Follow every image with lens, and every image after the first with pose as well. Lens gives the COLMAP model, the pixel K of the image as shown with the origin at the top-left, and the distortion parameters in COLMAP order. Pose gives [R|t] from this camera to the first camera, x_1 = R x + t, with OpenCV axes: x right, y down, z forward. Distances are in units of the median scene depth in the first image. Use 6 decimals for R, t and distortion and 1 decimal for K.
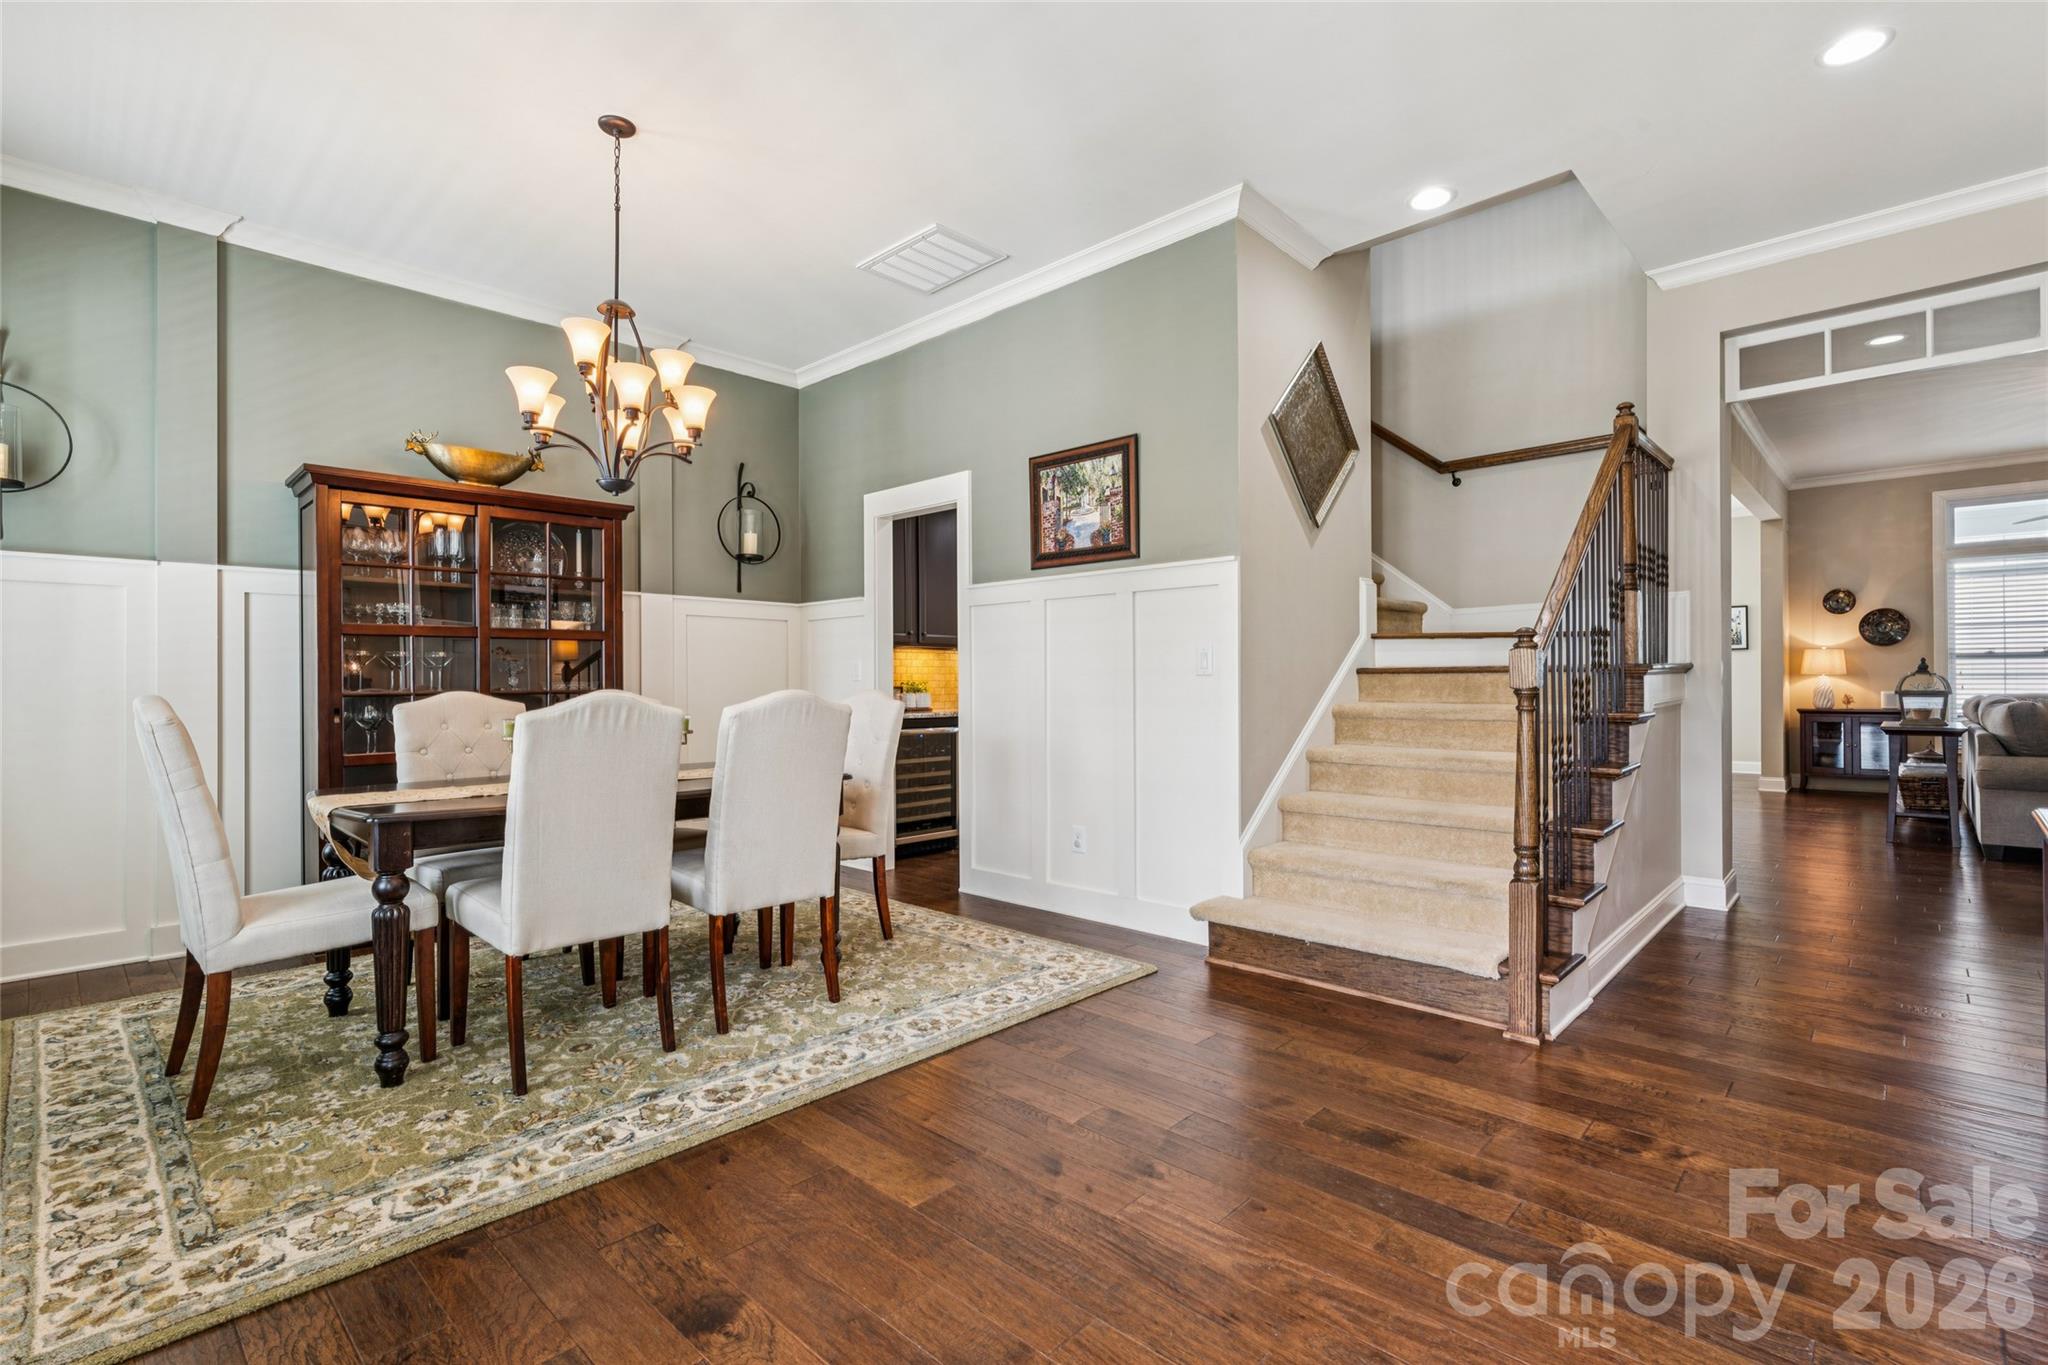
lens RADIAL K [[945.2, 0, 1030.0], [0, 945.2, 676.2], [0, 0, 1]] dist [-0.002209, 0.000661]
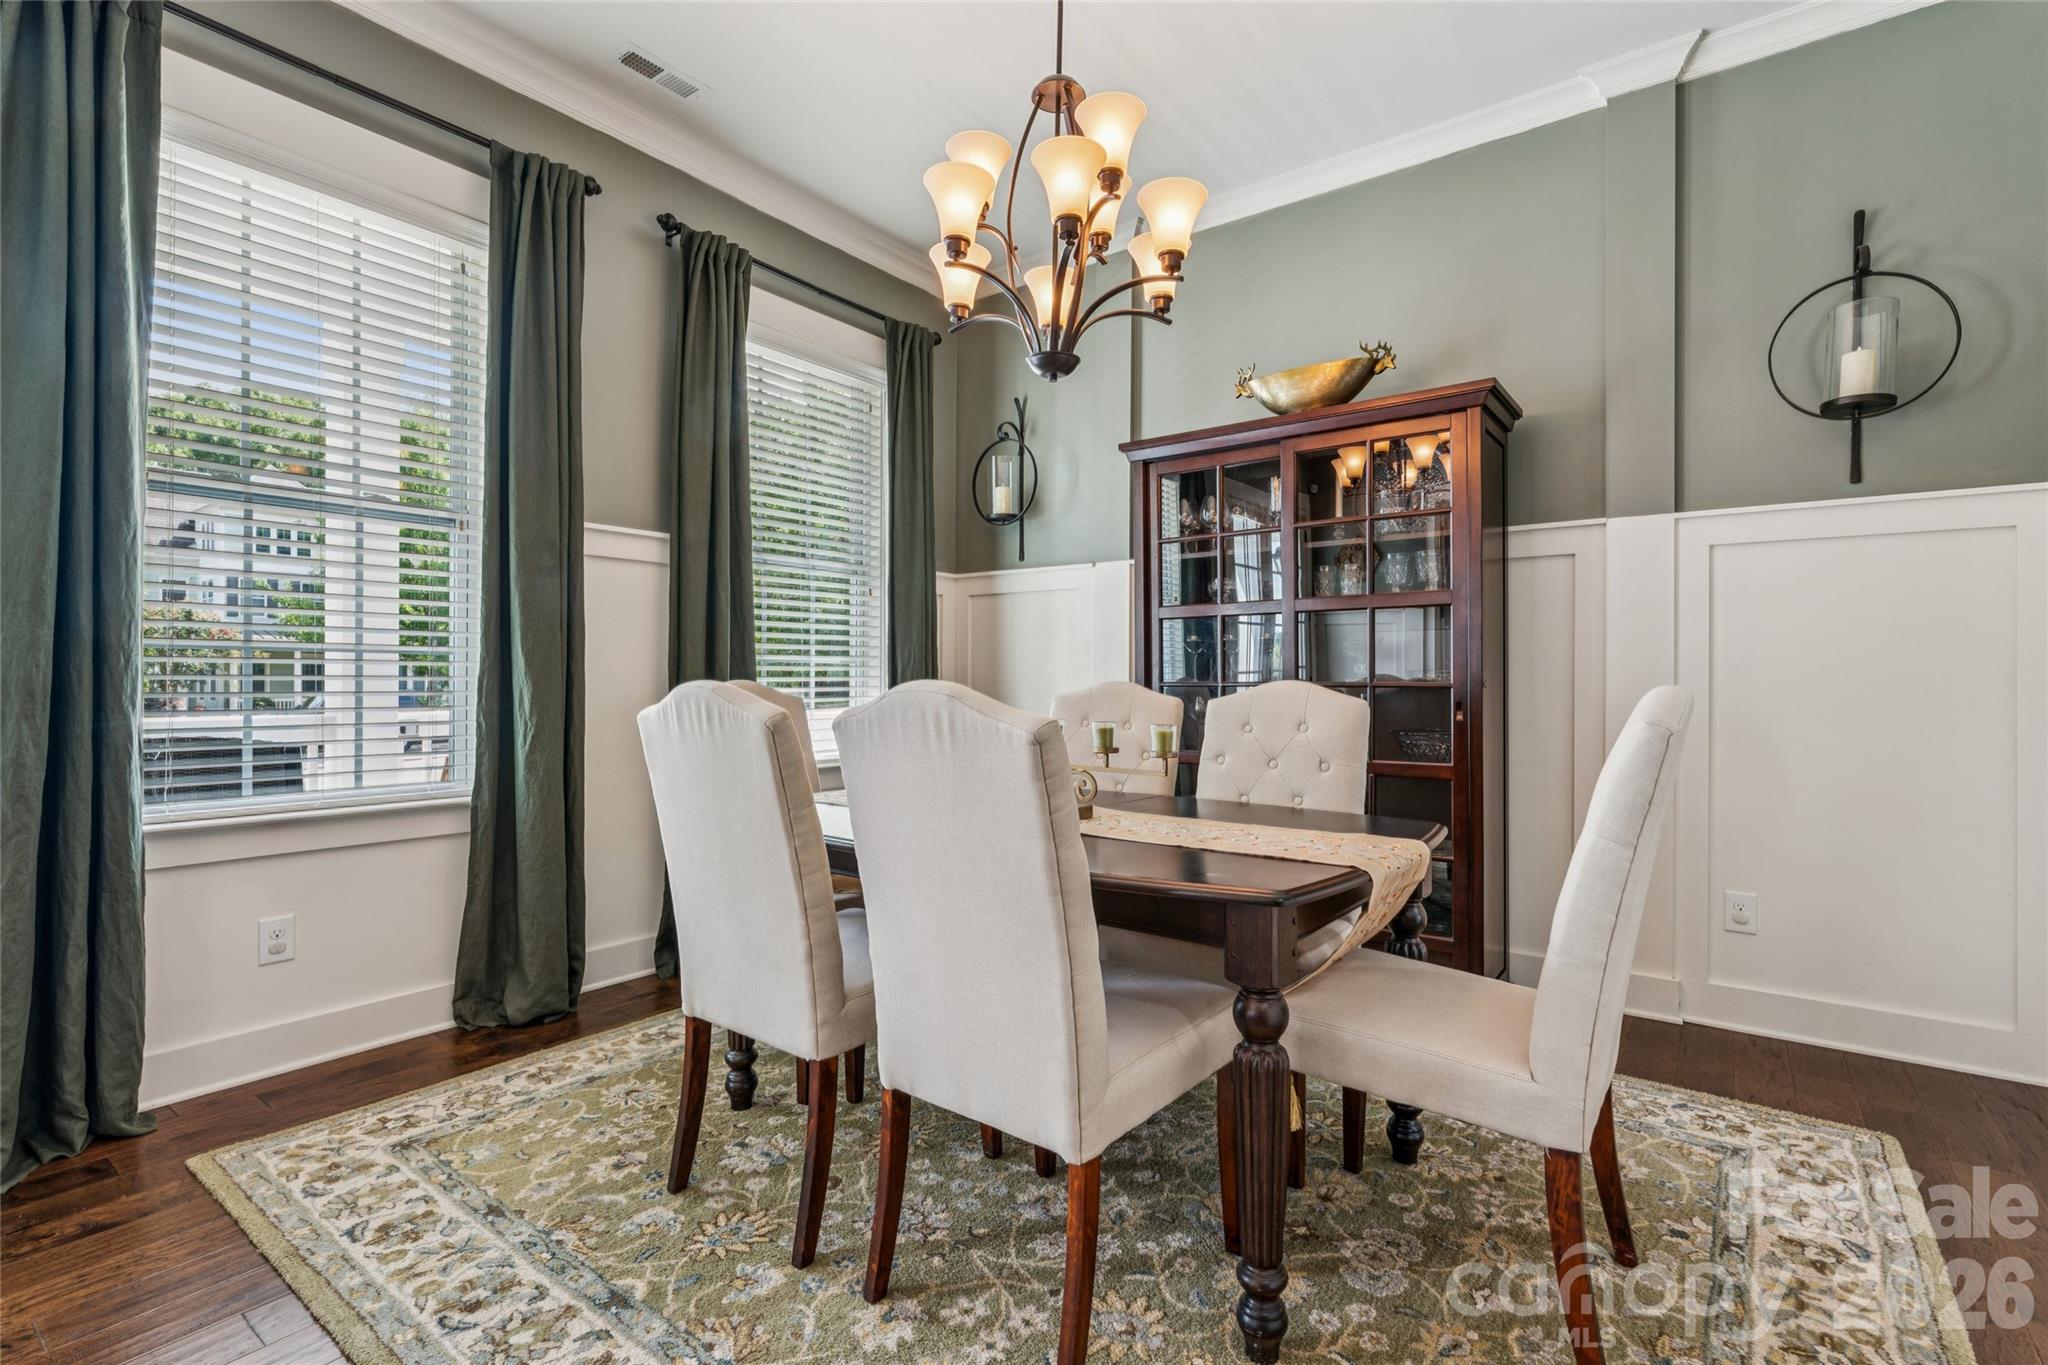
lens RADIAL K [[945.2, 0, 1030.0], [0, 945.2, 679.0], [0, 0, 1]] dist [-0.002209, 0.000661]
pose [[0.116270, 0.005035, -0.993205, 0.184391], [0.005451, 0.999969, 0.005708, 0.008954], [0.993203, -0.006078, 0.116239, 0.808096]]
